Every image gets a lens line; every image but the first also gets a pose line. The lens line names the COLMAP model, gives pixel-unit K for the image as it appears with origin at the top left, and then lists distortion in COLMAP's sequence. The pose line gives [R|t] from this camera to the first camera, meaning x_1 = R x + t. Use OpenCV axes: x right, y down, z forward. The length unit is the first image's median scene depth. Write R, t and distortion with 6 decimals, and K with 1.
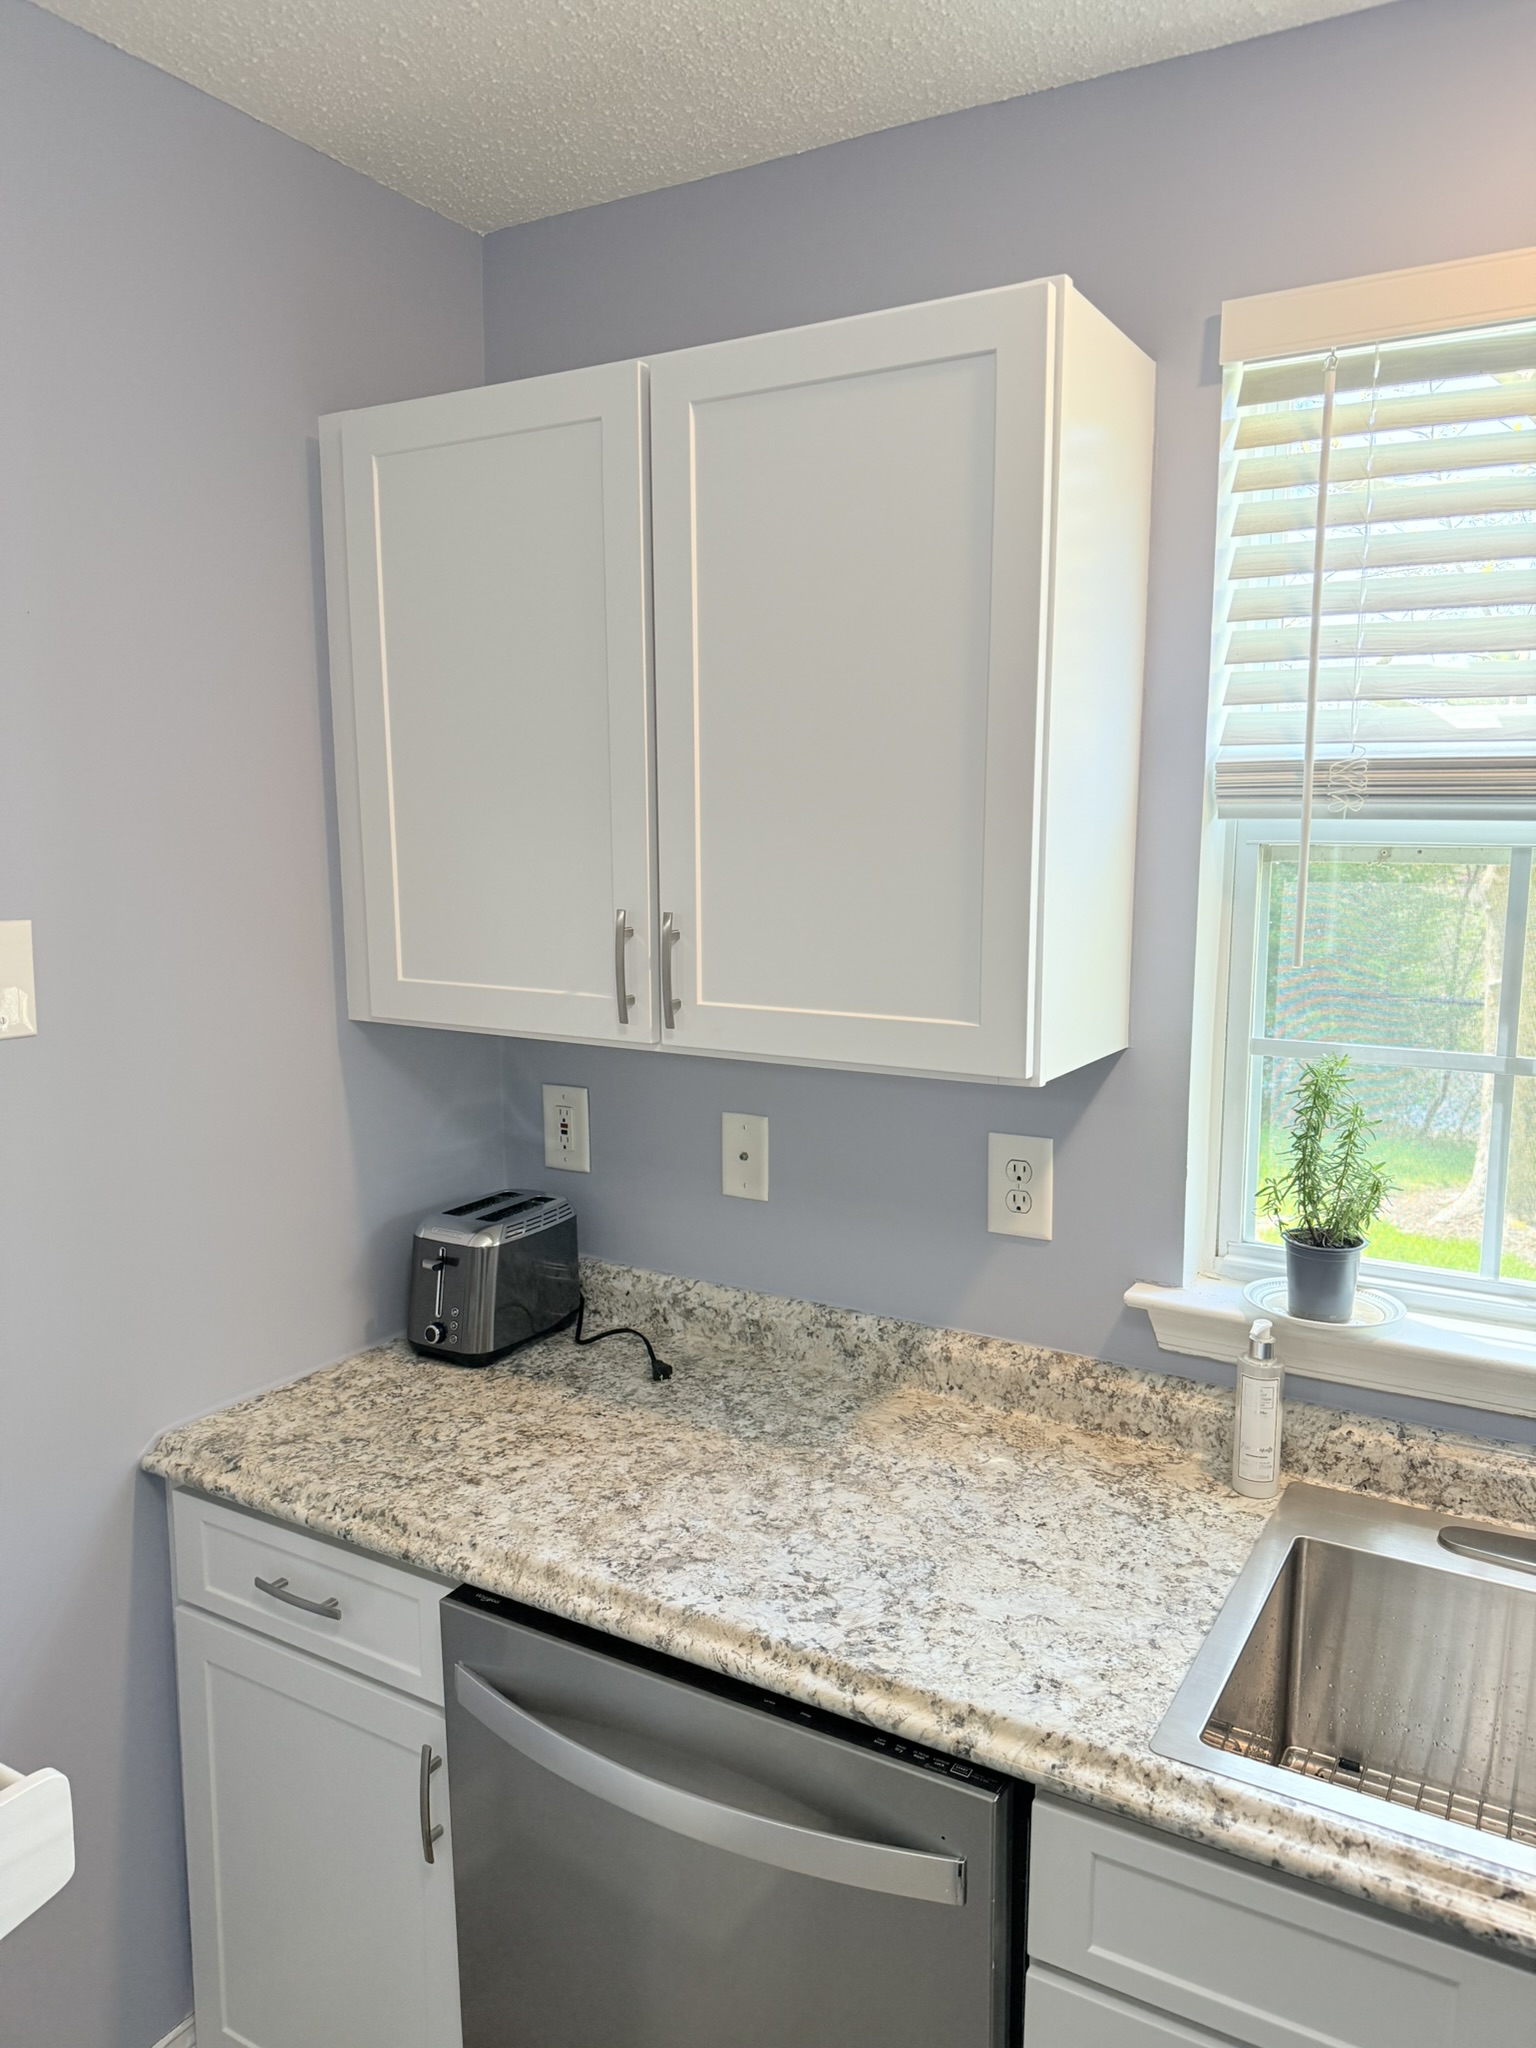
lens RADIAL K [[1475.1, 0, 756.6], [0, 1475.1, 1014.6], [0, 0, 1]] dist [0.037813, -0.041890]
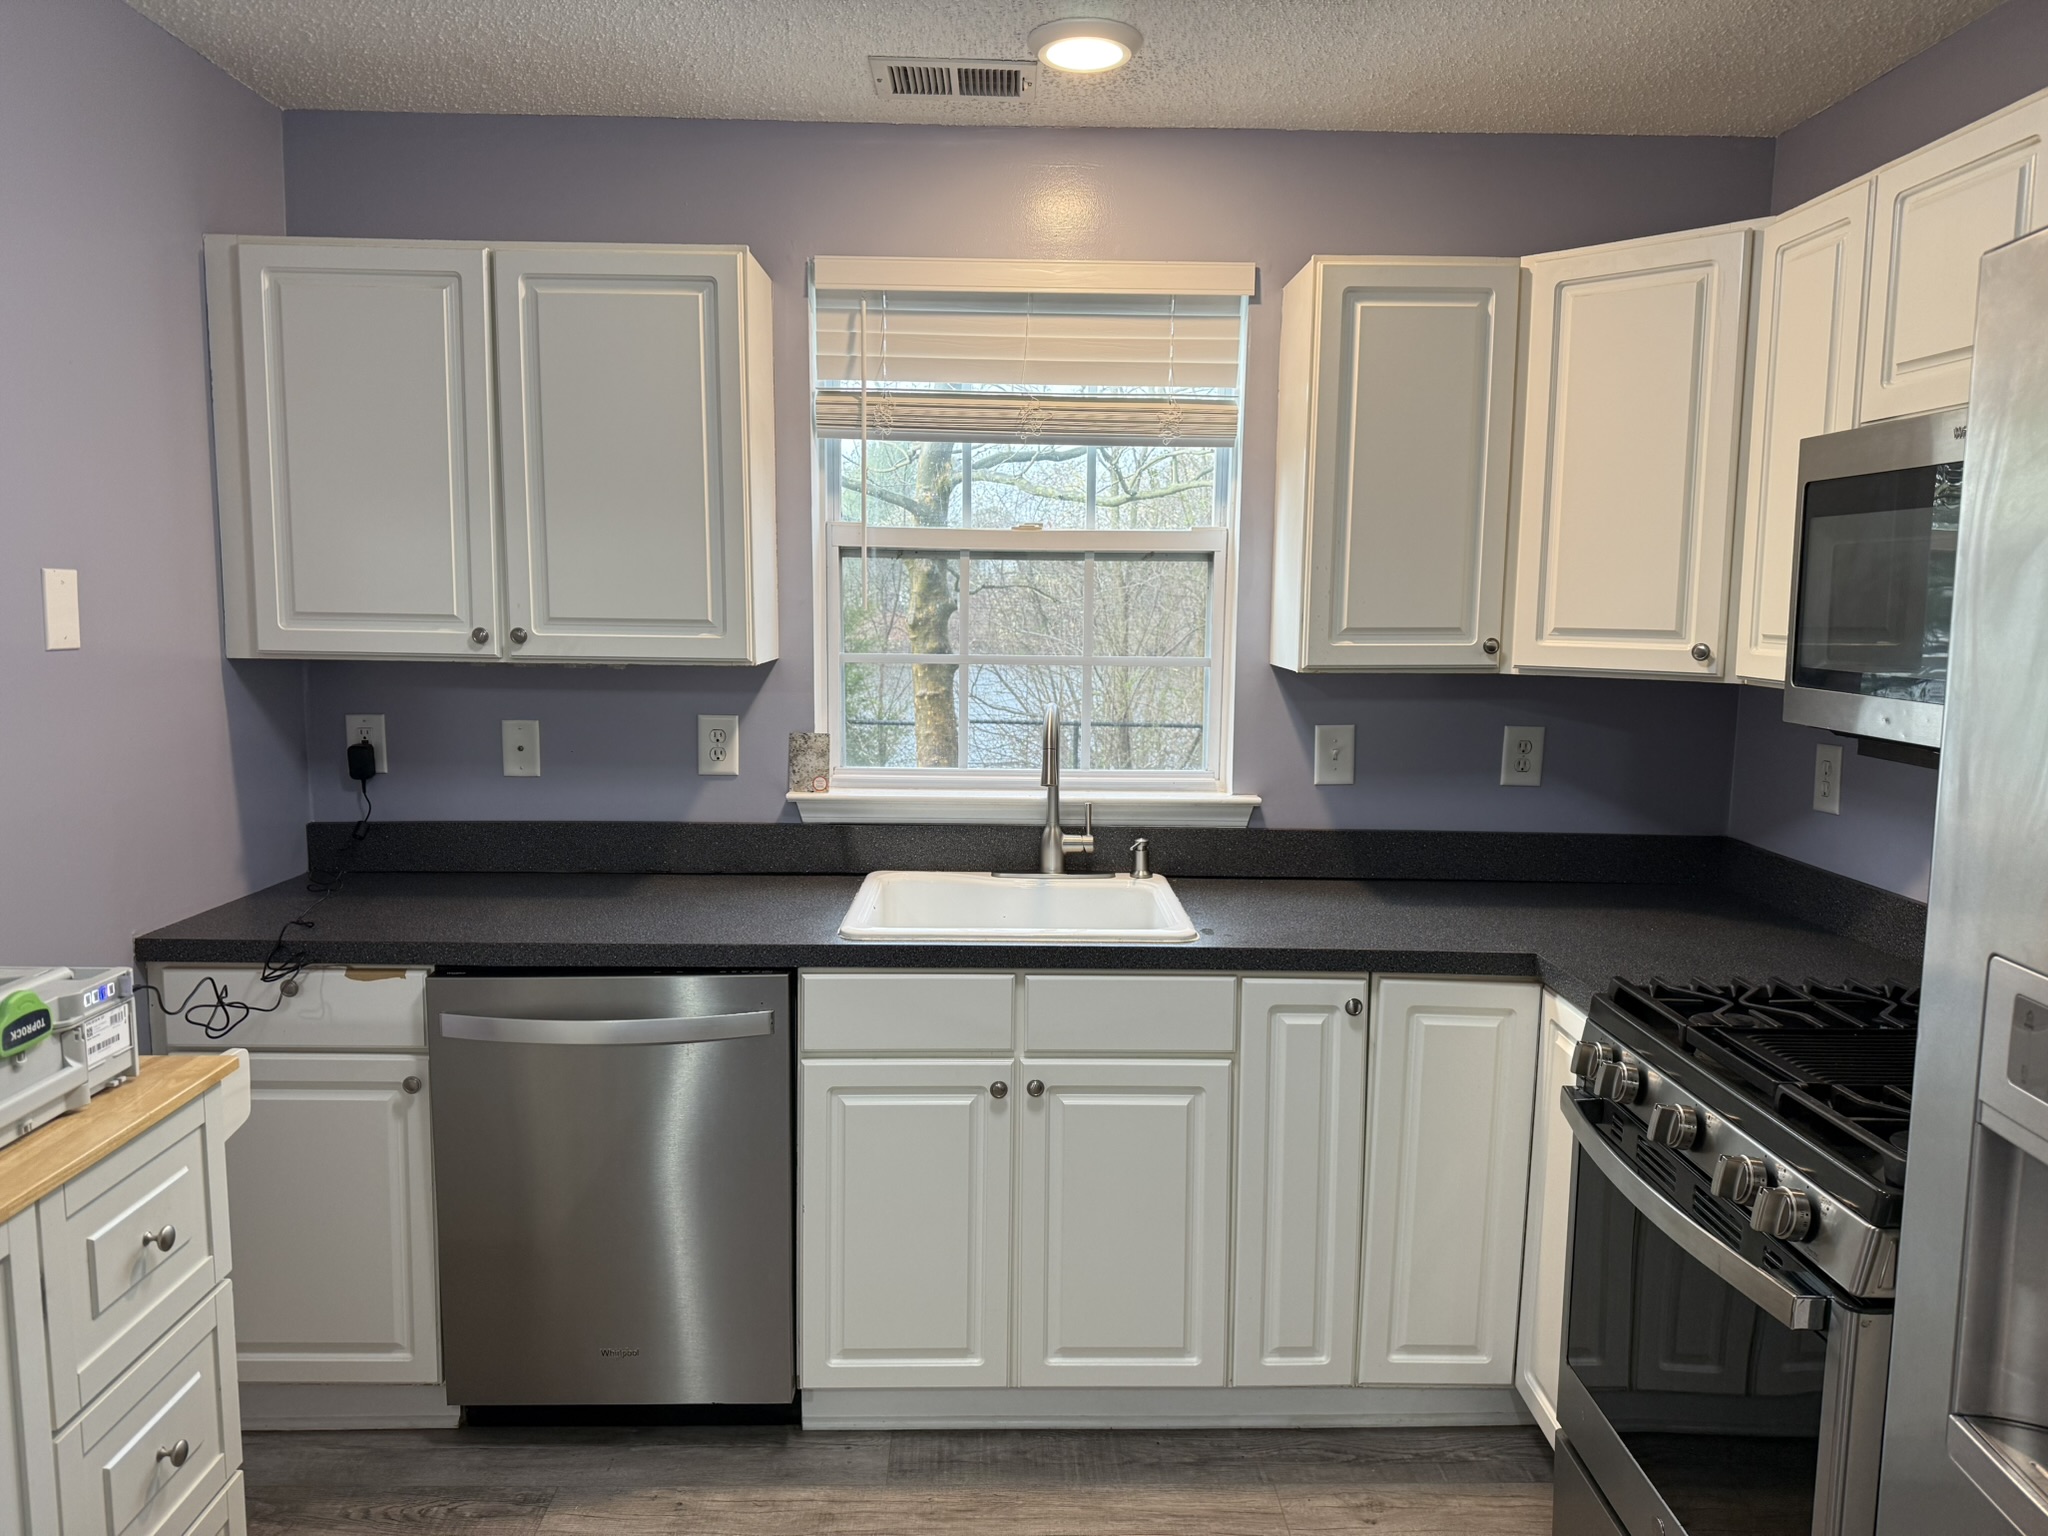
lens RADIAL K [[1475.1, 0, 1030.3], [0, 1475.1, 765.9], [0, 0, 1]] dist [0.037813, -0.041890]
pose [[0.846757, -0.049029, 0.529715, -0.444691], [0.059006, 0.998256, -0.001926, 0.173415], [-0.528697, 0.032887, 0.848173, -0.673324]]
